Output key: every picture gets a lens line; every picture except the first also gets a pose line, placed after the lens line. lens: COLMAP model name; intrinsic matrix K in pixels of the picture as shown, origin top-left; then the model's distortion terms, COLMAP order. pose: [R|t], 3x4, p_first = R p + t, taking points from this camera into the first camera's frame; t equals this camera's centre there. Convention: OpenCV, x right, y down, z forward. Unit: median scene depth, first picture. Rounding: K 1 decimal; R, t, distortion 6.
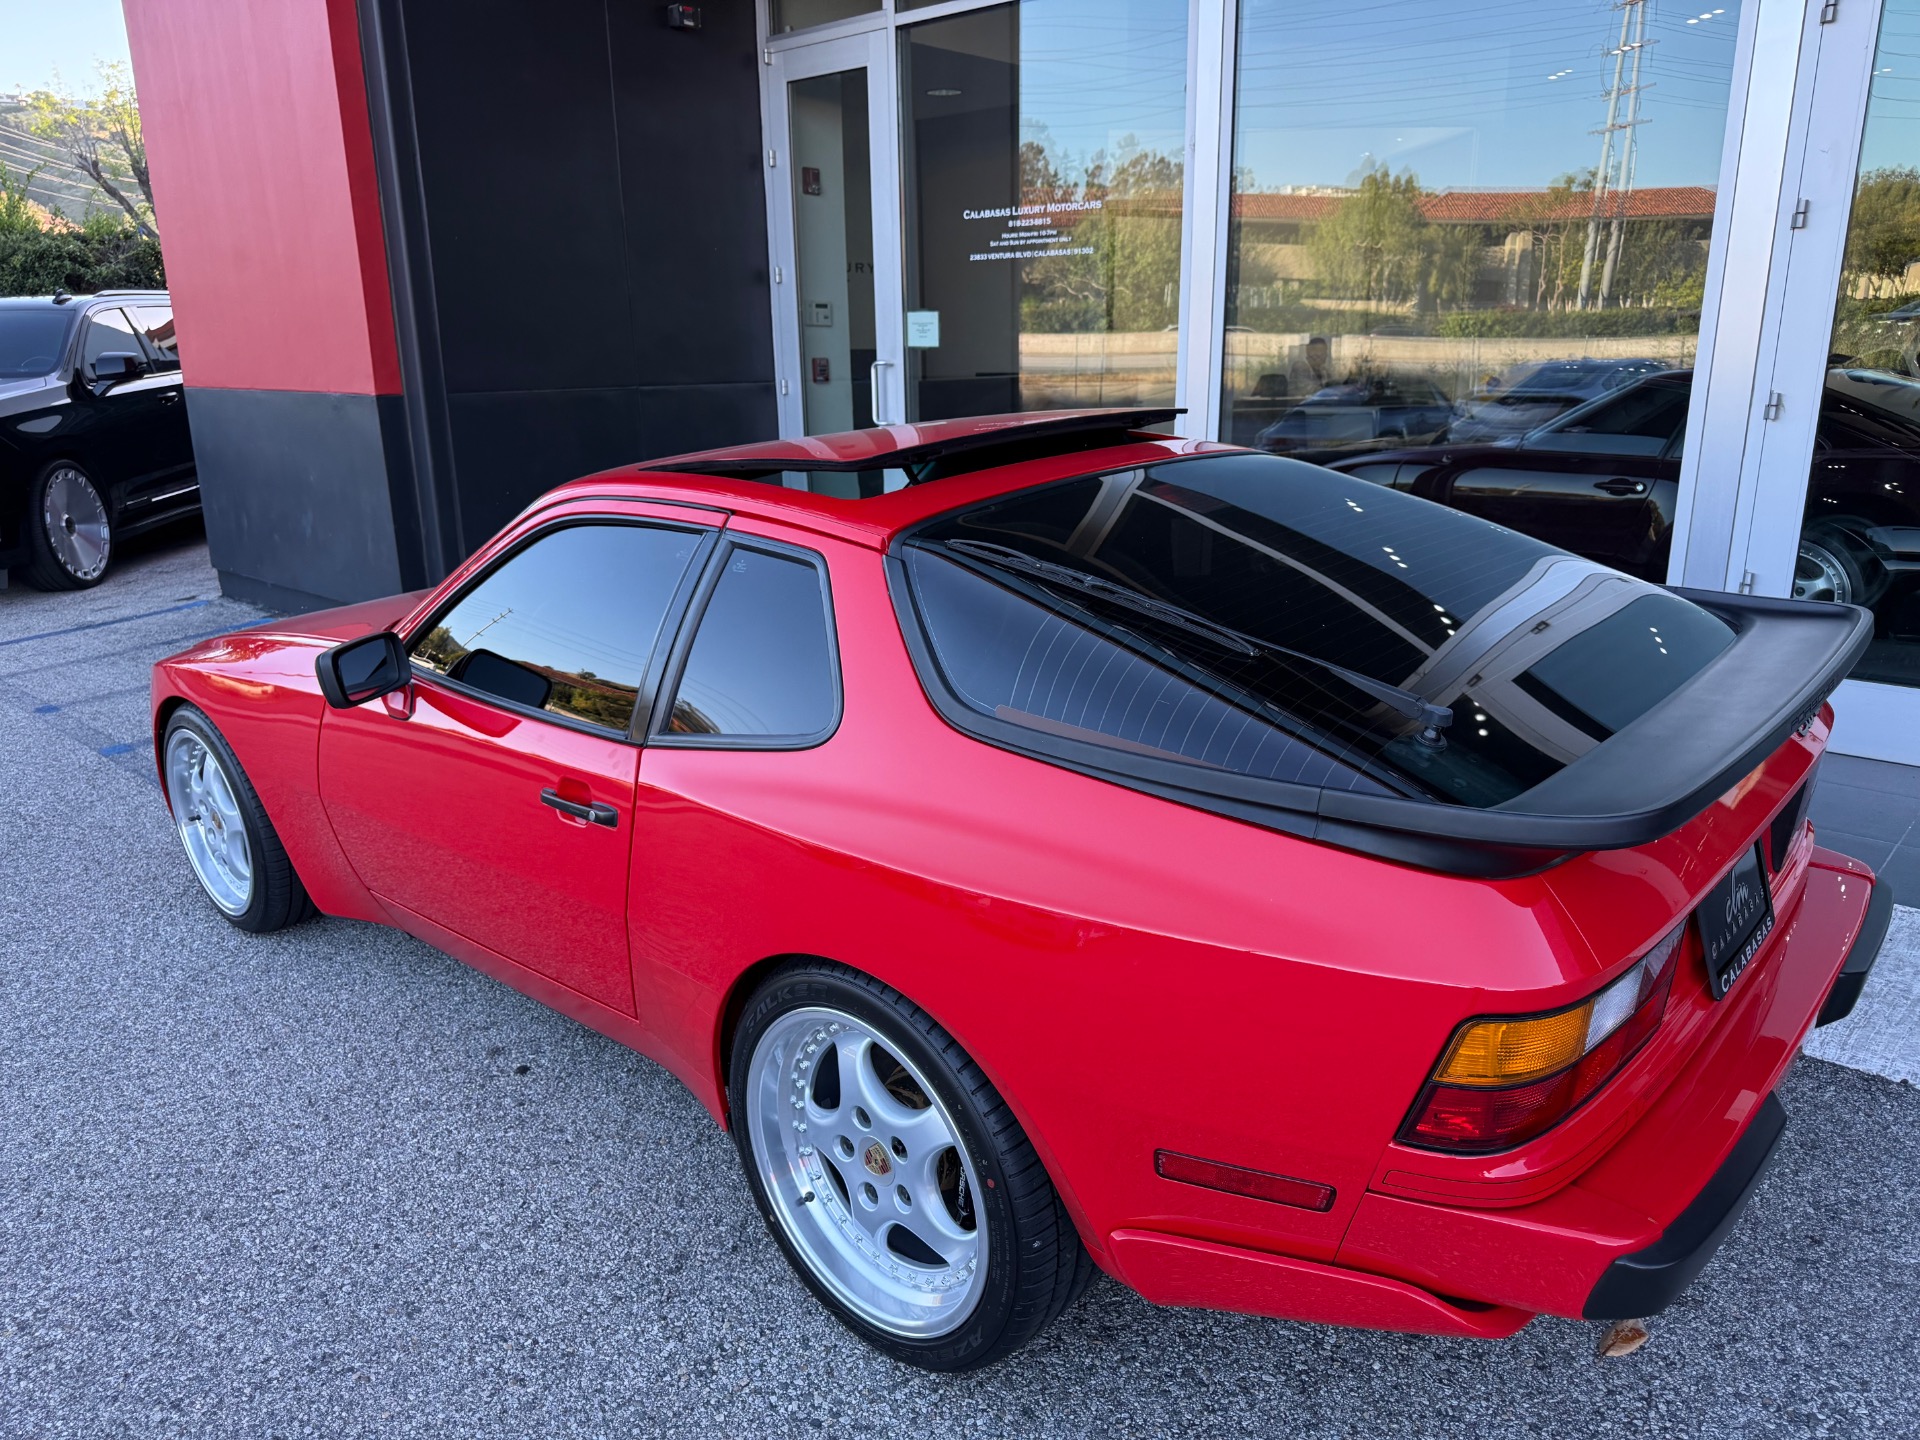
lens RADIAL K [[1357.2, 0, 976.2], [0, 1357.2, 729.8], [0, 0, 1]] dist [0.008230, -0.011970]
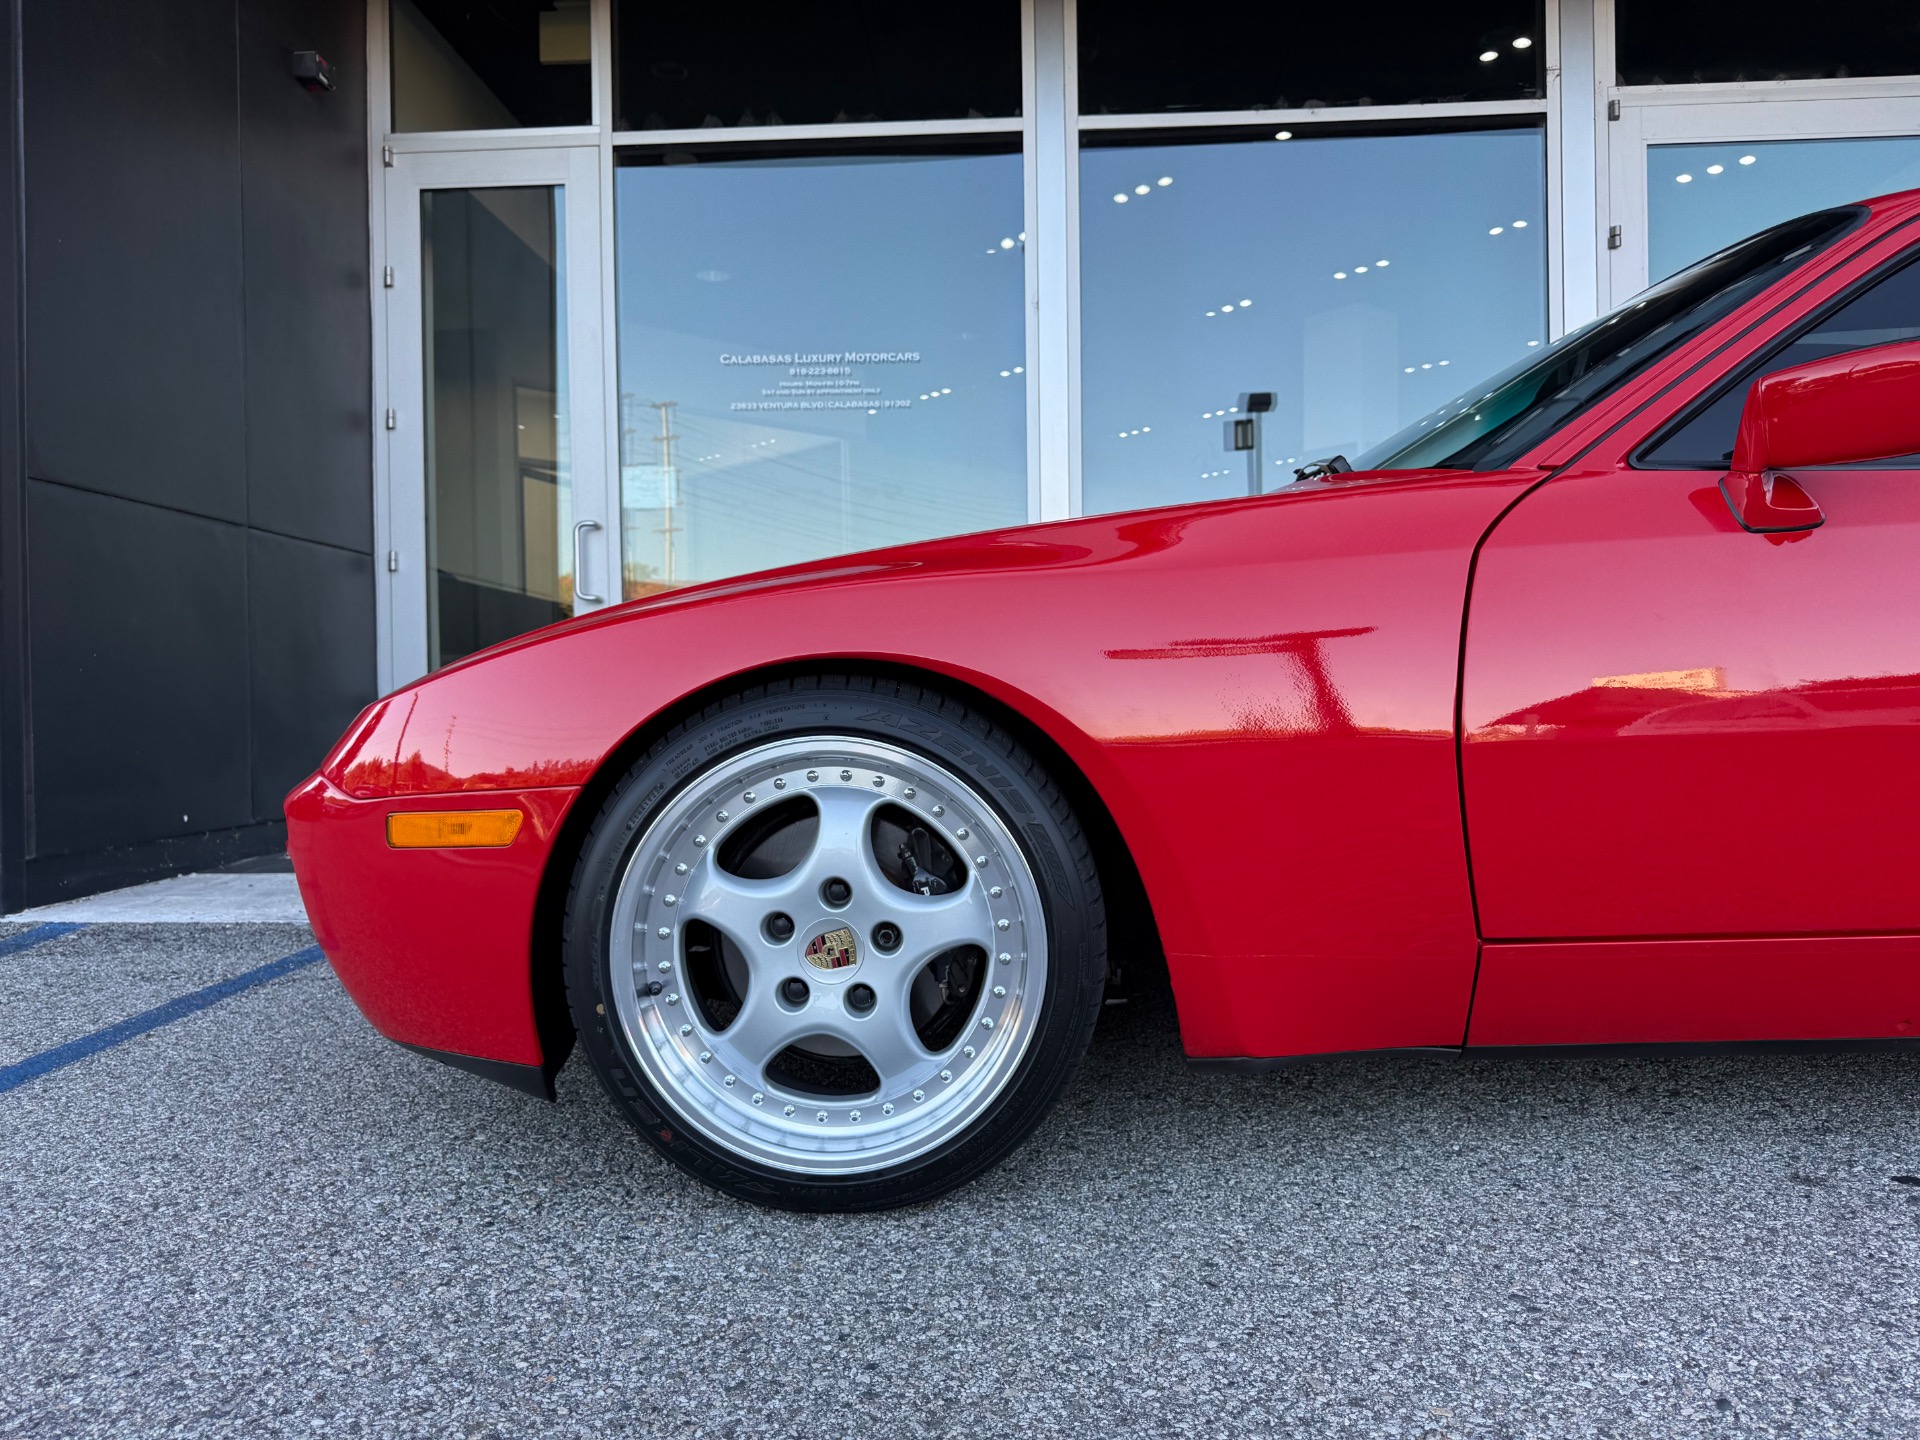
lens RADIAL K [[1351.3, 0, 973.4], [0, 1351.3, 715.7], [0, 0, 1]] dist [0.036064, -0.051327]
pose [[0.781655, -0.002590, 0.623706, -1.106845], [0.176352, 0.960104, -0.217025, 0.136766], [-0.598261, 0.279630, 0.750927, 0.858078]]
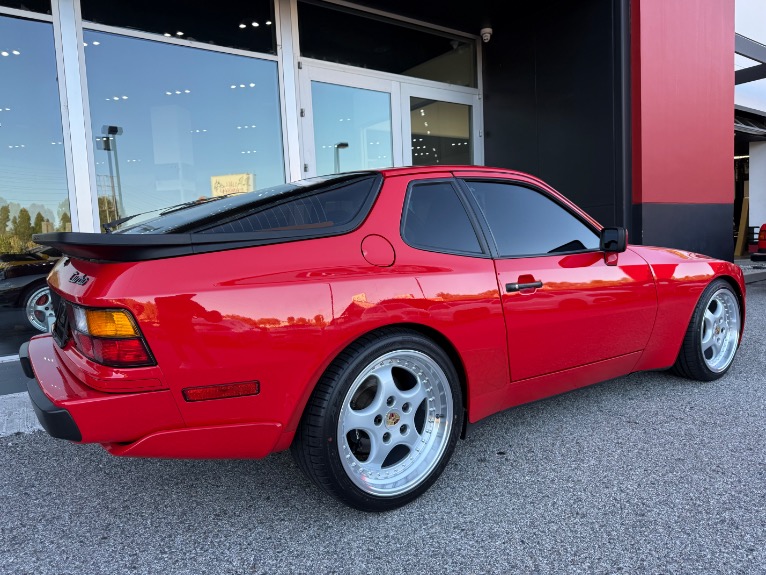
lens RADIAL K [[541.6, 0, 380.9], [0, 541.6, 290.3], [0, 0, 1]] dist [0.006191, -0.008467]
pose [[0.210528, -0.079653, 0.974337, -1.291416], [0.308961, 0.951011, 0.010988, -0.051705], [-0.927481, 0.298719, 0.224825, 1.030621]]
